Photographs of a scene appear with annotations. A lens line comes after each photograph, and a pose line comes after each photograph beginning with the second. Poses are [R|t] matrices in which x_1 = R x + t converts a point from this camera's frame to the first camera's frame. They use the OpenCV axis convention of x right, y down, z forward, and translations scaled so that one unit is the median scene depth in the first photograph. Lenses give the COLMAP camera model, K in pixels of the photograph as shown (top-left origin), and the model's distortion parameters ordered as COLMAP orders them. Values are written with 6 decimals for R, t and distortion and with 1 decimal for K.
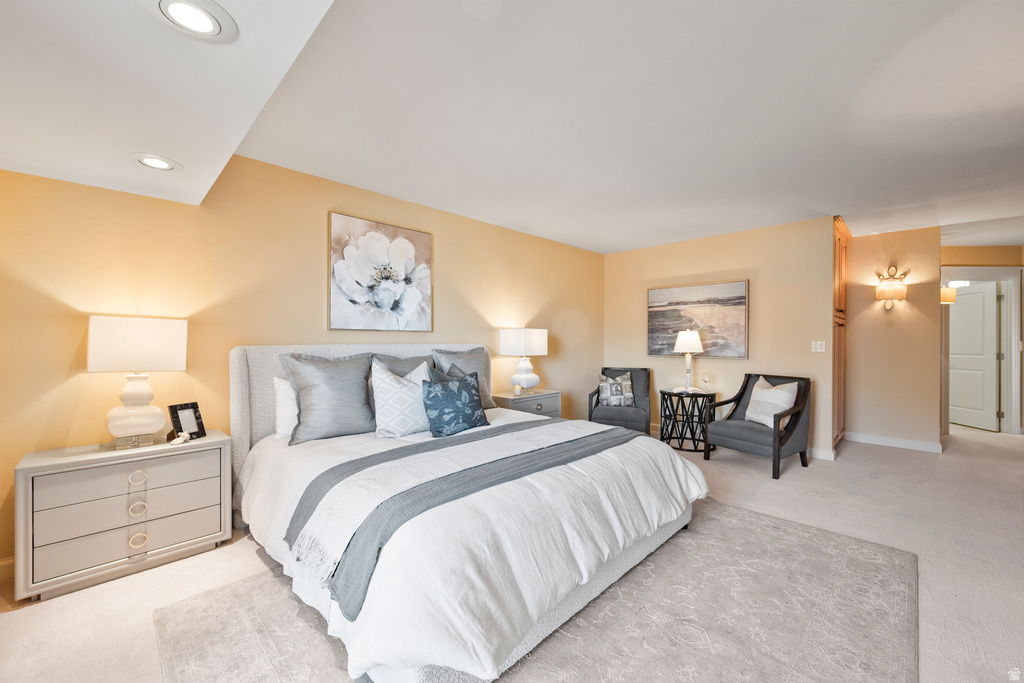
lens RADIAL K [[404.1, 0, 508.5], [0, 404.1, 341.8], [0, 0, 1]] dist [0.004380, -0.001104]
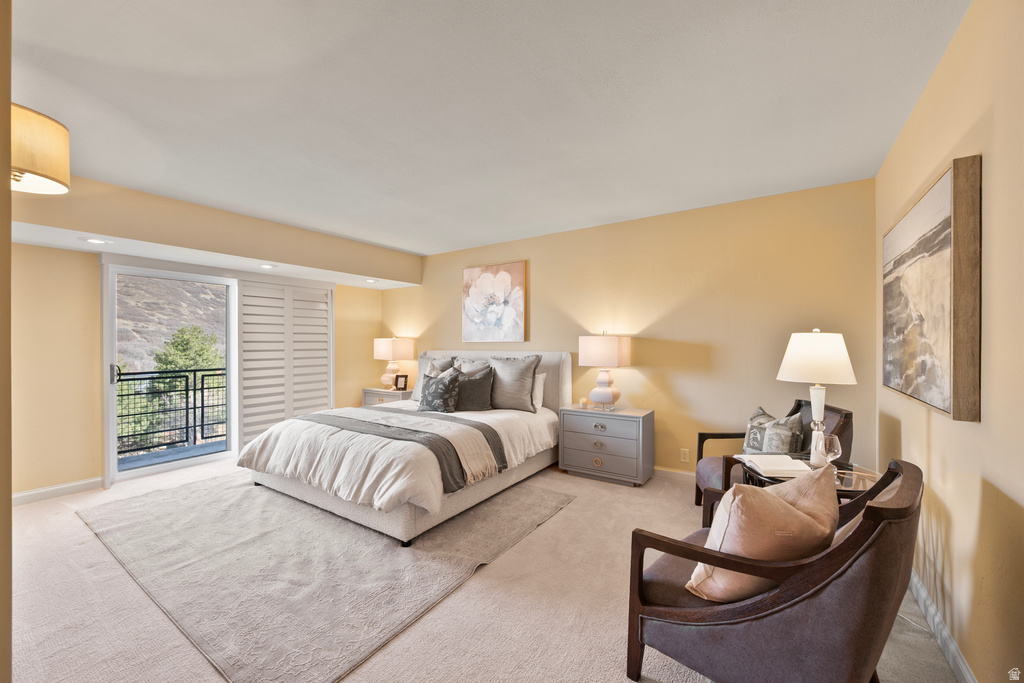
lens RADIAL K [[404.1, 0, 513.0], [0, 404.1, 341.9], [0, 0, 1]] dist [0.004380, -0.001104]
pose [[0.192077, -0.001540, -0.981379, 1.086439], [-0.001638, 0.999997, -0.001890, -0.021723], [0.981378, 0.001971, 0.192074, 0.802495]]
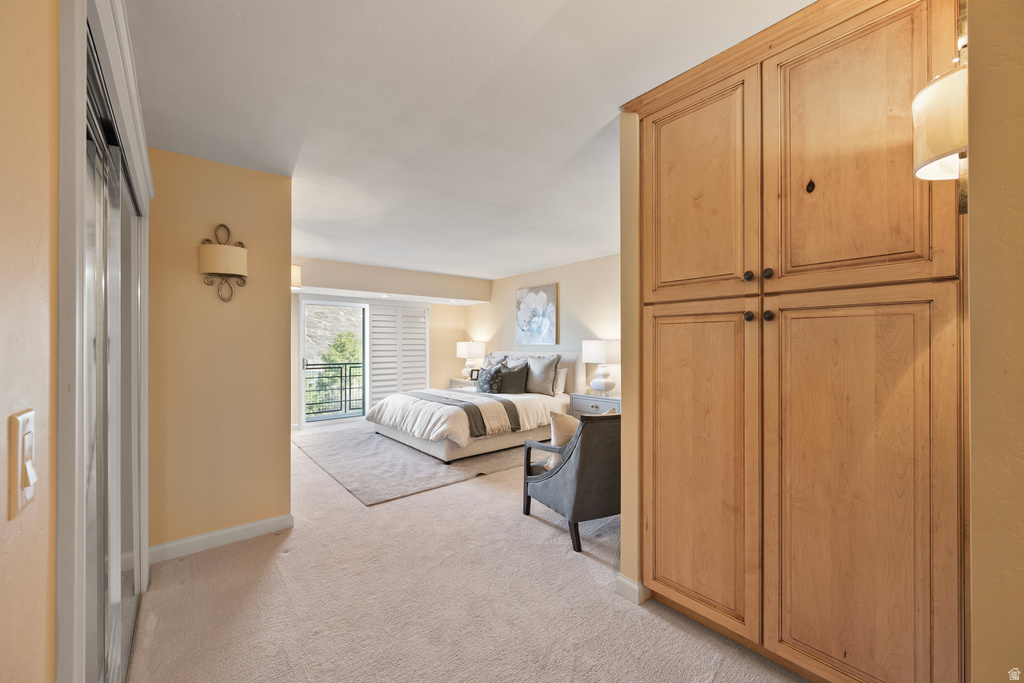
lens RADIAL K [[404.1, 0, 512.9], [0, 404.1, 341.7], [0, 0, 1]] dist [0.004380, -0.001104]
pose [[-0.088673, -0.008627, -0.996023, 1.554322], [-0.002262, 0.999962, -0.008460, -0.022402], [0.996058, 0.001503, -0.088689, 1.064321]]
